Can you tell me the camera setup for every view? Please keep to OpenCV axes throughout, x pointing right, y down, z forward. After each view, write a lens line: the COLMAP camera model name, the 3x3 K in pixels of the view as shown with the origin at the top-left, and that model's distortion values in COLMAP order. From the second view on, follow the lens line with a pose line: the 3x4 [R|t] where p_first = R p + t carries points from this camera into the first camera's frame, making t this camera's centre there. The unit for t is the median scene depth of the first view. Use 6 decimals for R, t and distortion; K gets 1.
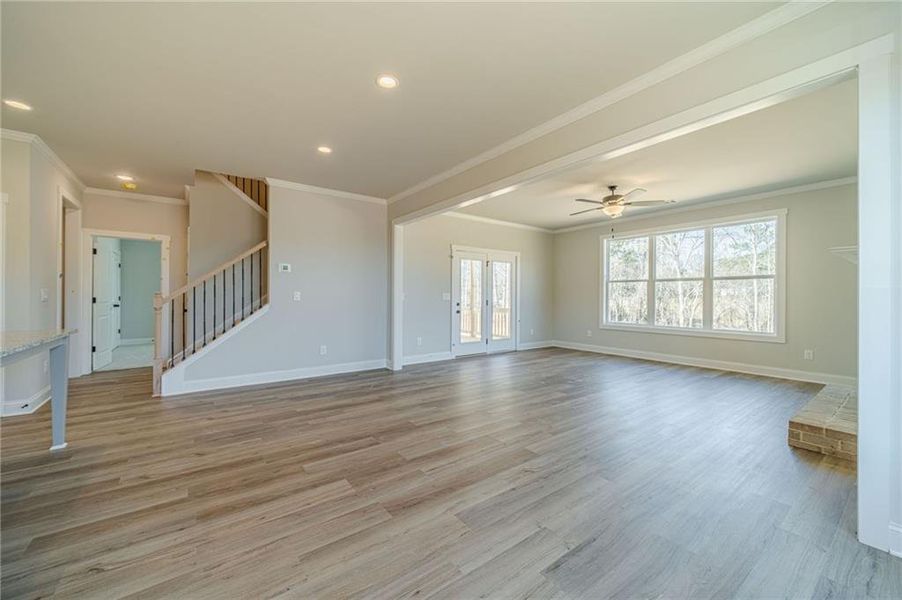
lens RADIAL K [[358.4, 0, 454.4], [0, 358.4, 294.3], [0, 0, 1]] dist [0.009051, -0.002614]
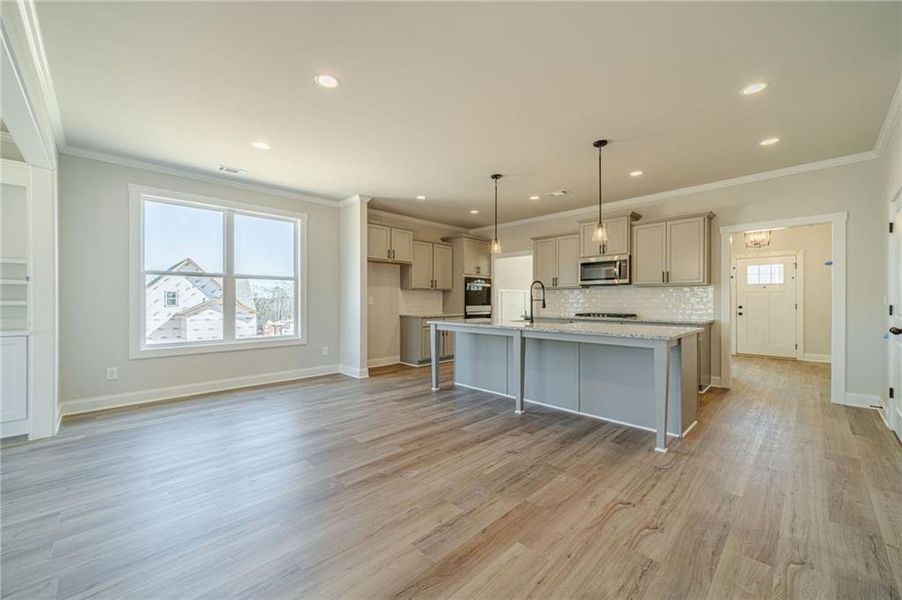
lens RADIAL K [[358.4, 0, 451.9], [0, 358.4, 300.6], [0, 0, 1]] dist [0.009051, -0.002614]
pose [[-0.991483, -0.003315, -0.130192, -0.219572], [-0.002373, 0.999970, -0.007390, 0.006980], [0.130212, -0.007018, -0.991461, 1.117875]]
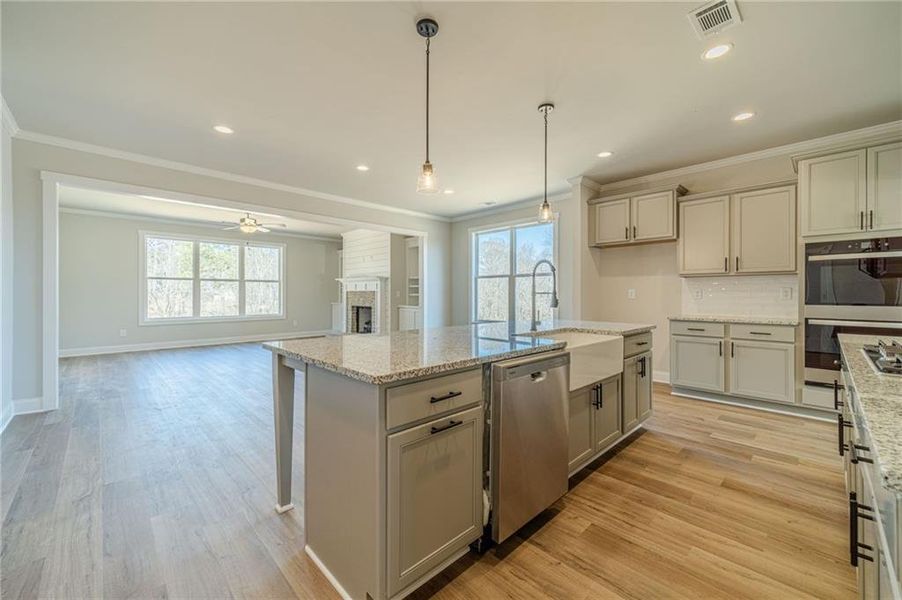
lens RADIAL K [[358.4, 0, 451.0], [0, 358.4, 296.5], [0, 0, 1]] dist [0.009051, -0.002614]
pose [[-0.120838, -0.010828, 0.992613, -1.067705], [-0.007417, 0.999922, 0.010004, -0.001003], [-0.992645, -0.006153, -0.120909, 0.438927]]
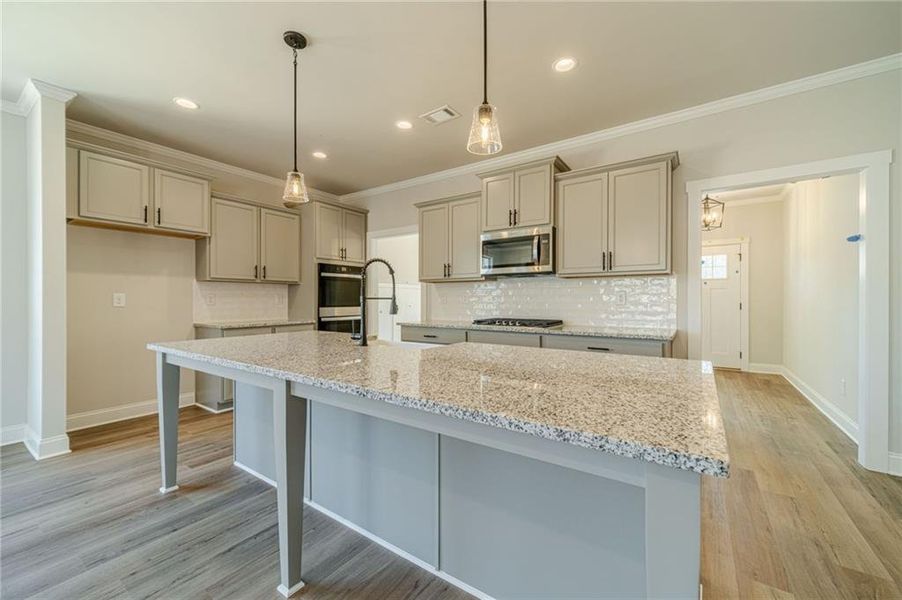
lens RADIAL K [[358.4, 0, 455.8], [0, 358.4, 298.9], [0, 0, 1]] dist [0.009051, -0.002614]
pose [[-0.947571, -0.003531, -0.319526, -0.503762], [-0.000383, 0.999951, -0.009915, 0.003543], [0.319545, -0.009272, -0.947526, 0.693124]]
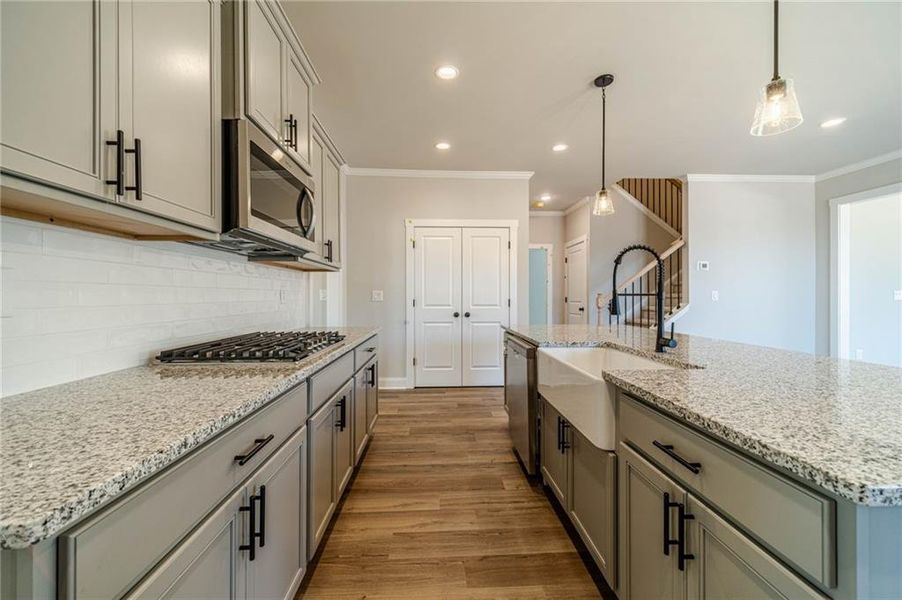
lens RADIAL K [[358.4, 0, 453.1], [0, 358.4, 295.5], [0, 0, 1]] dist [0.009051, -0.002614]
pose [[0.826046, -0.005917, -0.563571, -0.506092], [0.008299, 0.999964, 0.001666, -0.002462], [0.563541, -0.006053, 0.826066, -0.166930]]
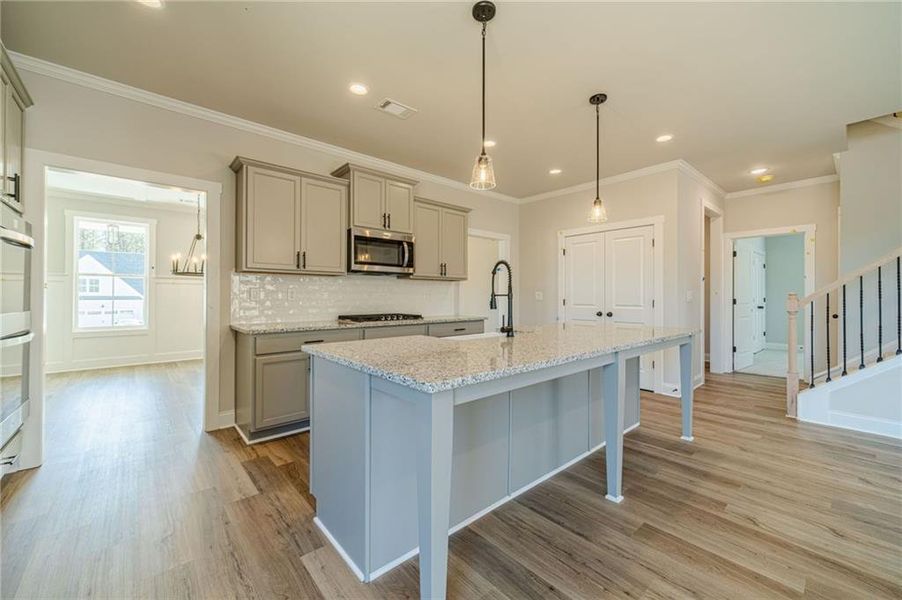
lens RADIAL K [[358.4, 0, 456.4], [0, 358.4, 292.2], [0, 0, 1]] dist [0.009051, -0.002614]
pose [[0.085765, -0.015170, -0.996200, -0.050557], [0.005558, 0.999876, -0.014748, 0.001430], [0.996300, -0.004272, 0.085838, 0.132704]]
